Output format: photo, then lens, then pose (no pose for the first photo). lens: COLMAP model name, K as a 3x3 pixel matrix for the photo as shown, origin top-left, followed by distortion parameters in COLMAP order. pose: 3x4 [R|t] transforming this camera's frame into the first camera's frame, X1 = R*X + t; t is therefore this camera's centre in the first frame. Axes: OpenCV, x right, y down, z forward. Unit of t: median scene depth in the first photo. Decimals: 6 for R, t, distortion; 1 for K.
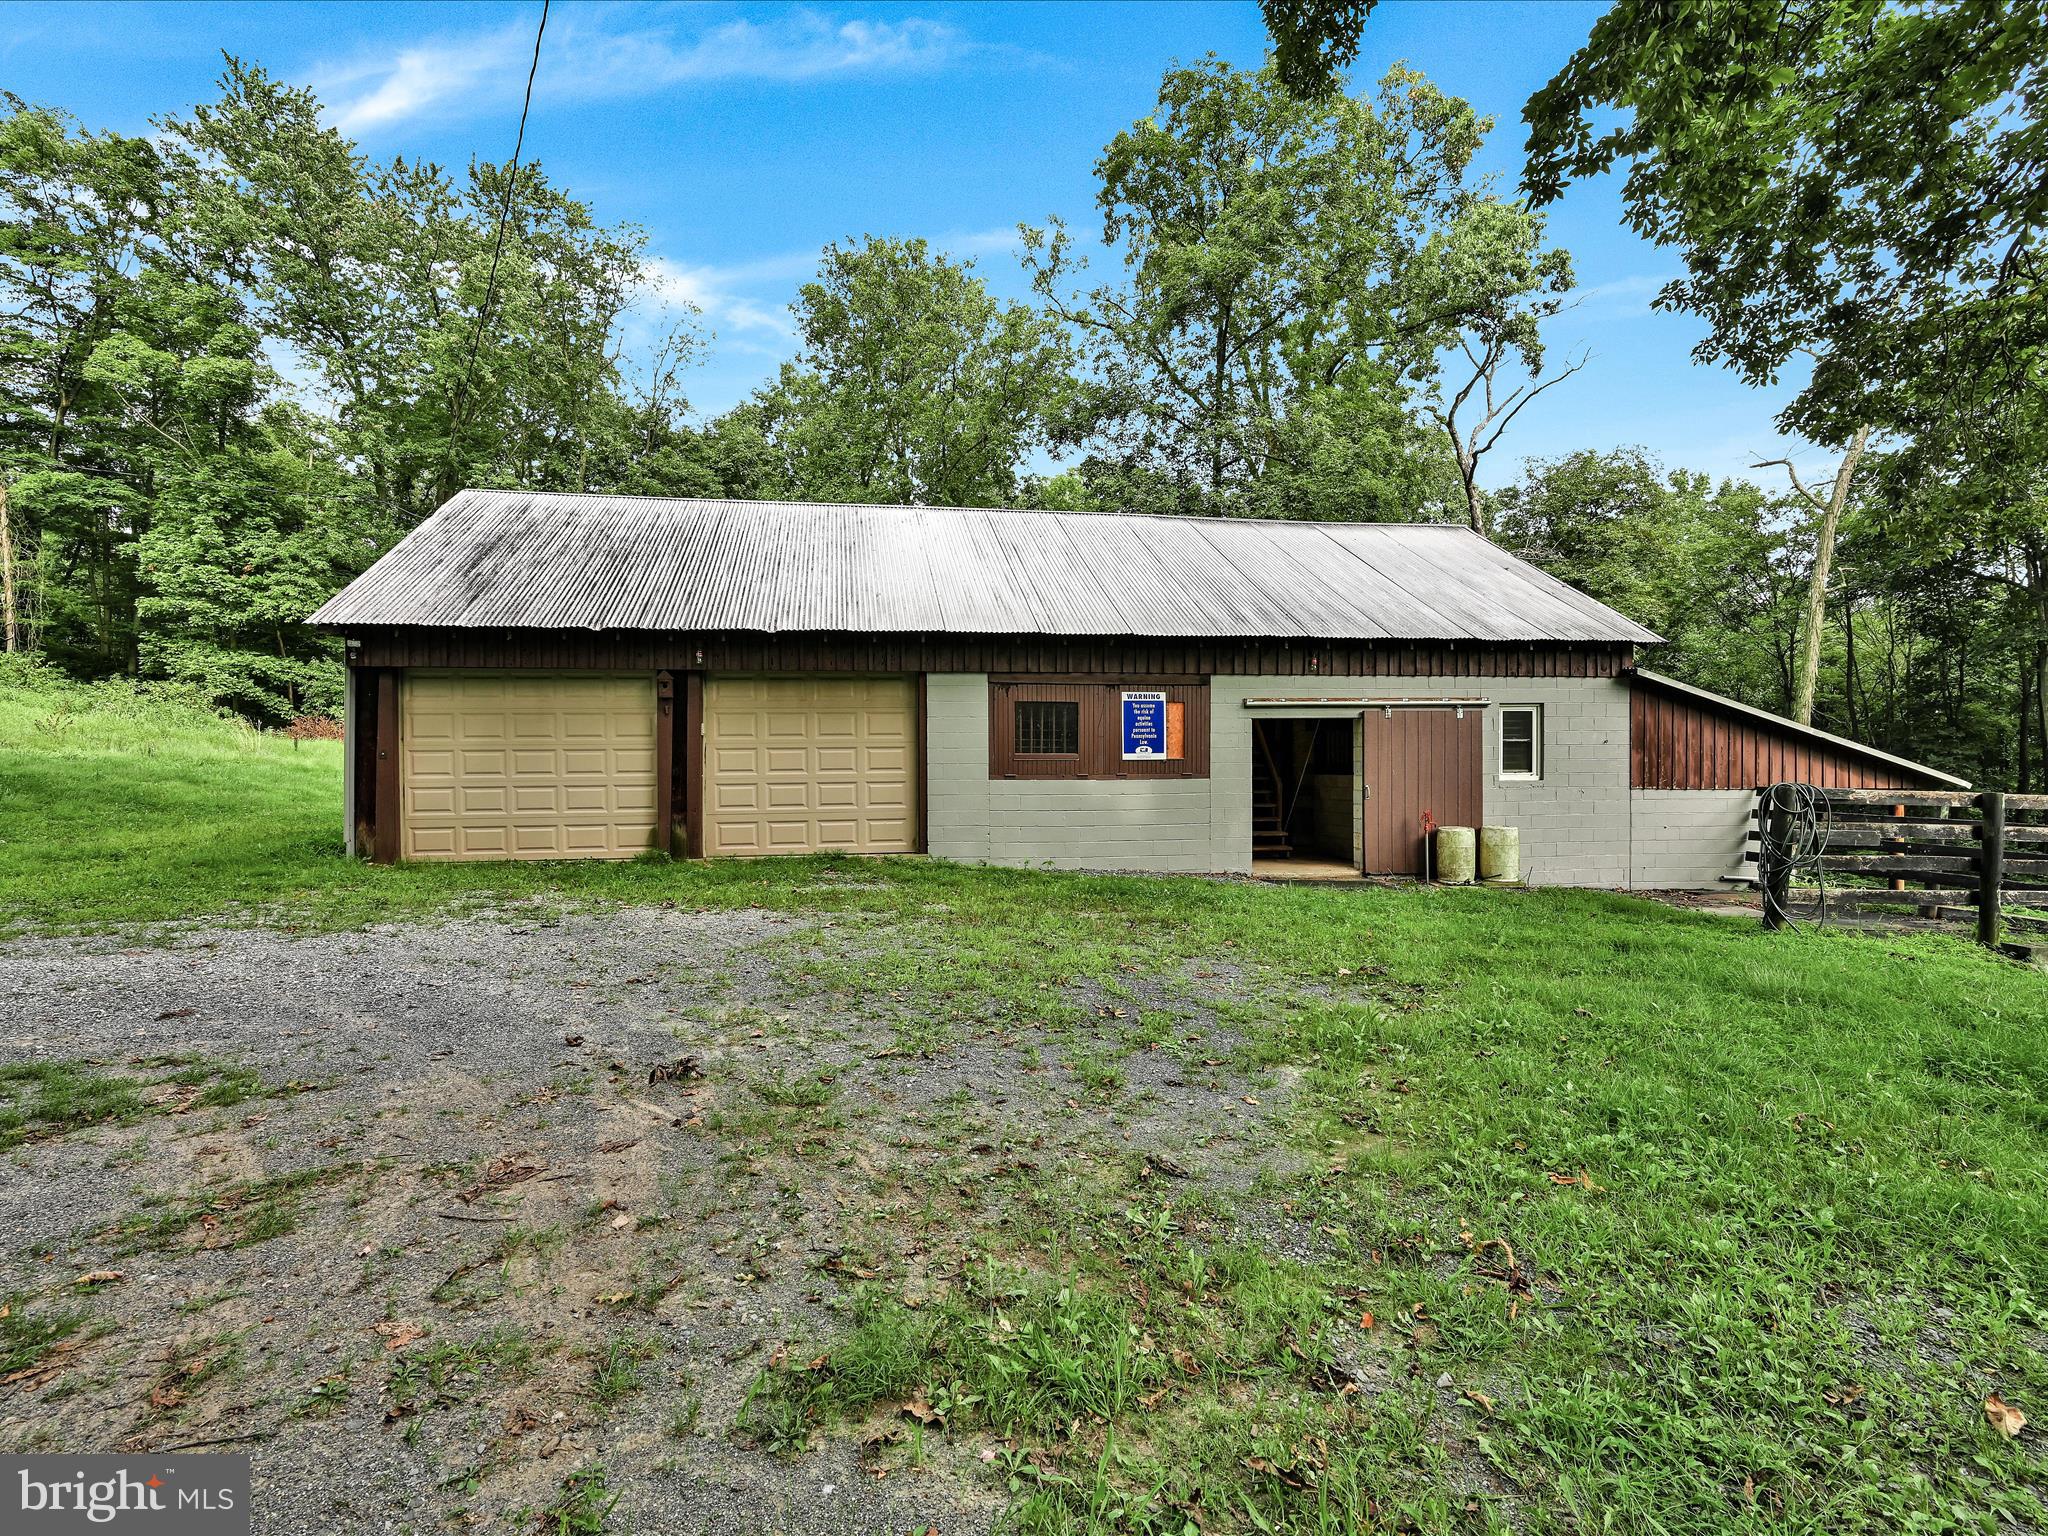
lens RADIAL K [[921.7, 0, 1029.6], [0, 921.7, 763.5], [0, 0, 1]] dist [0.001370, -0.000873]
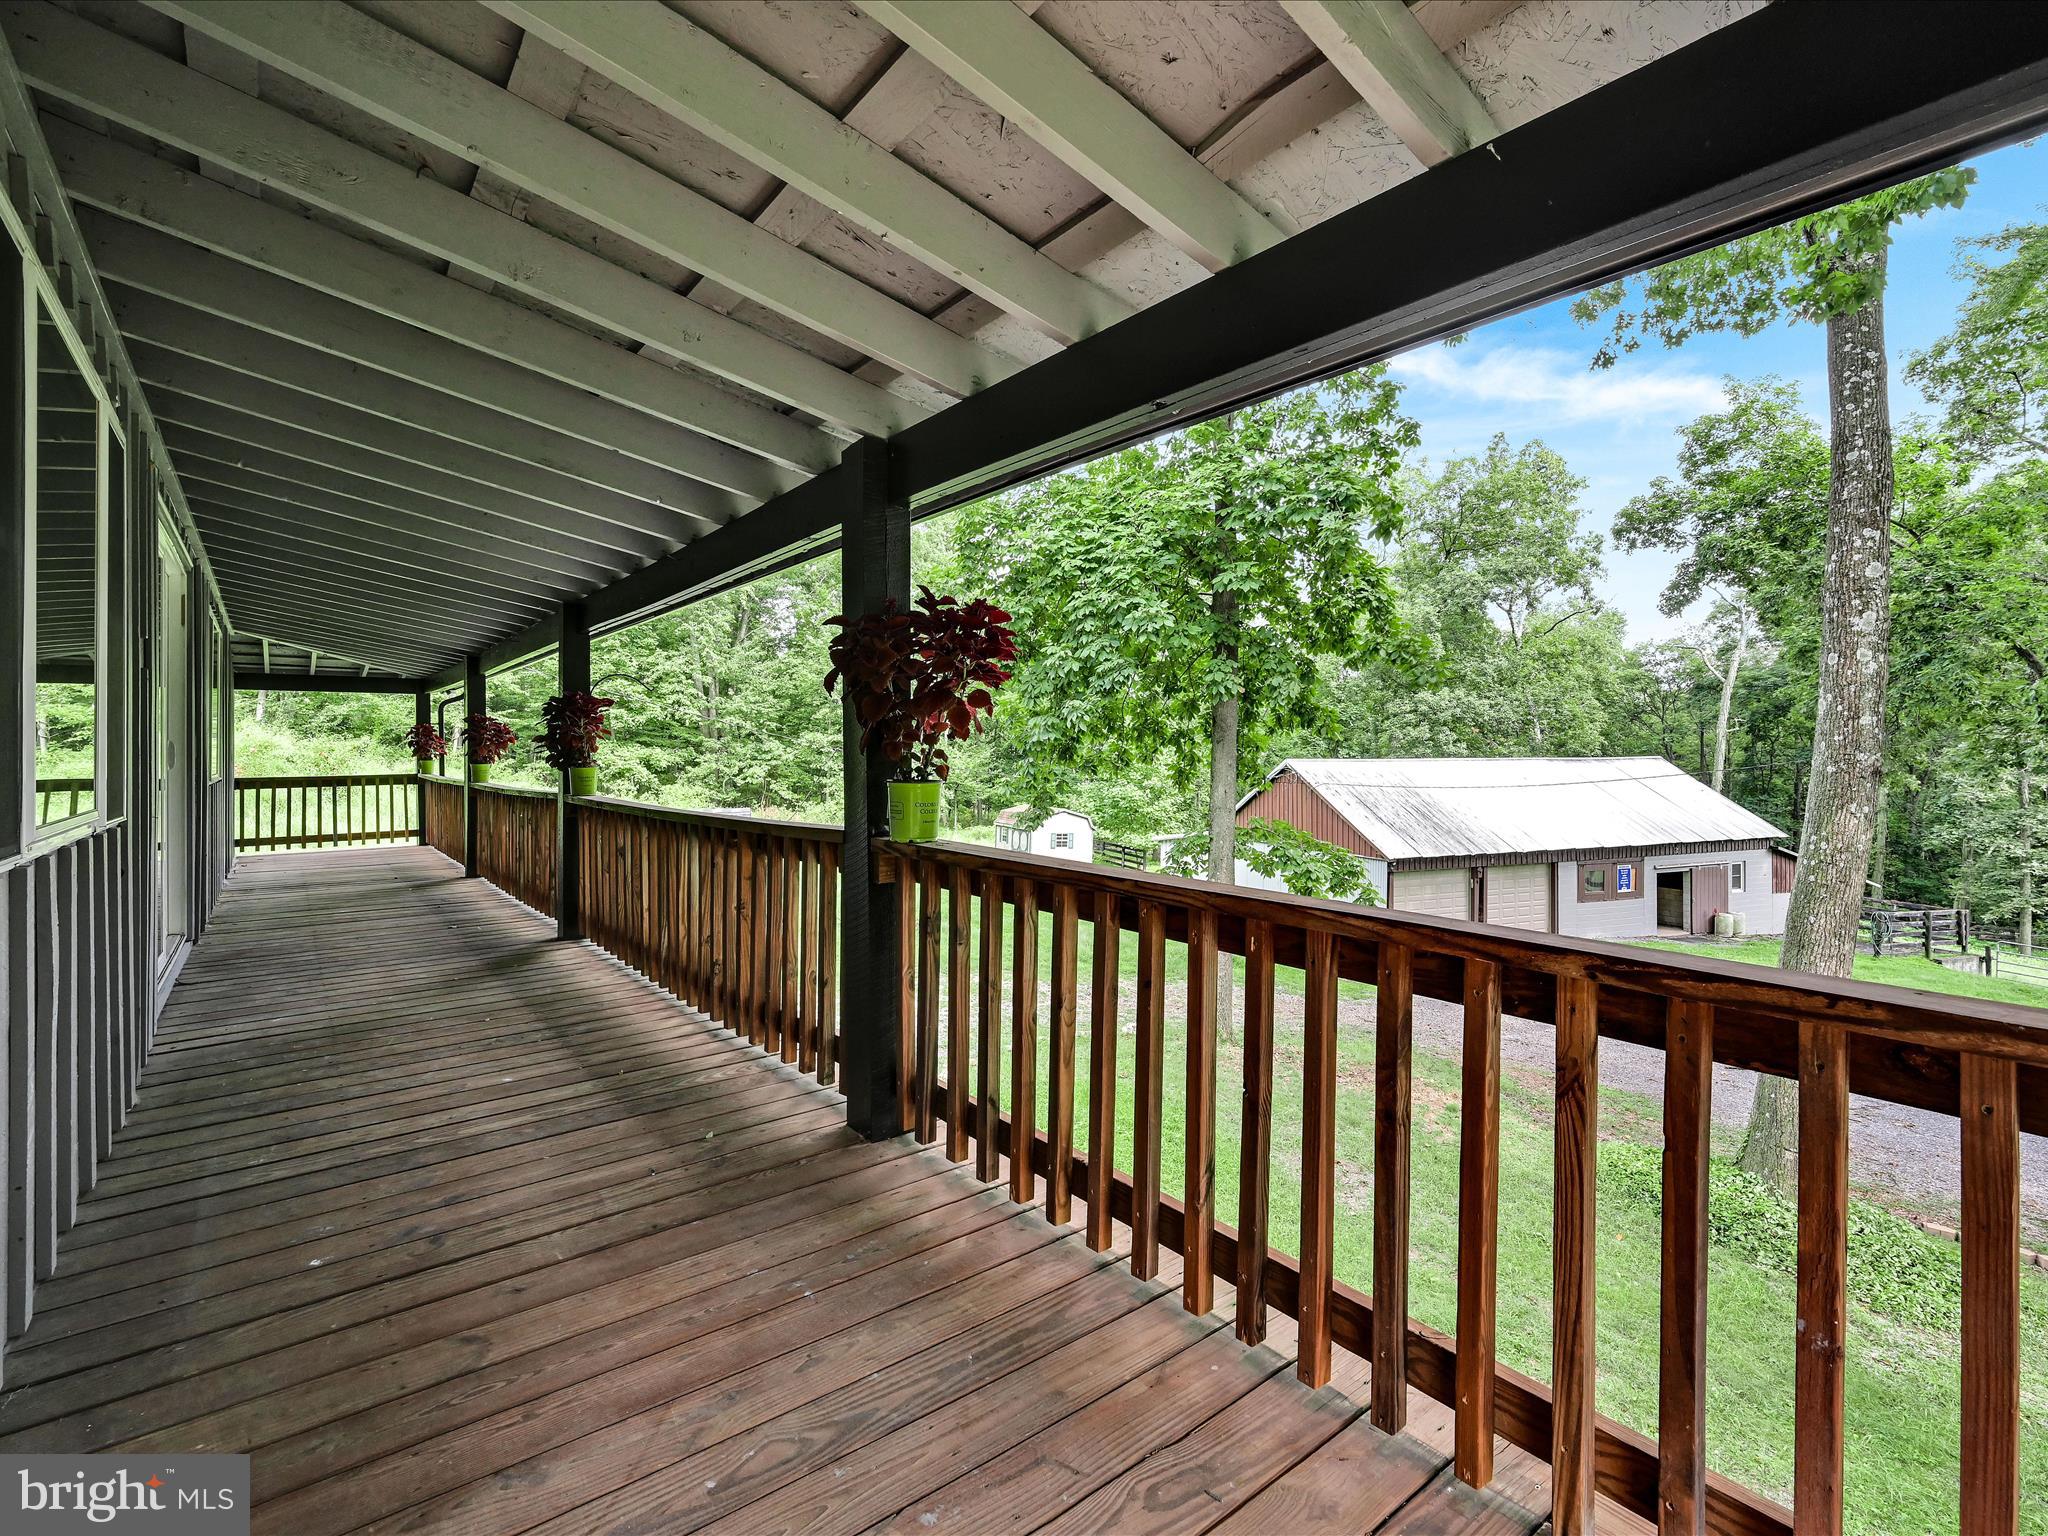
lens RADIAL K [[921.7, 0, 1029.6], [0, 921.7, 763.5], [0, 0, 1]] dist [0.001370, -0.000873]
pose [[0.982549, -0.001713, 0.185996, -1.905286], [0.000041, 0.999960, 0.008990, -0.370392], [-0.186004, -0.008826, 0.982509, -1.140339]]
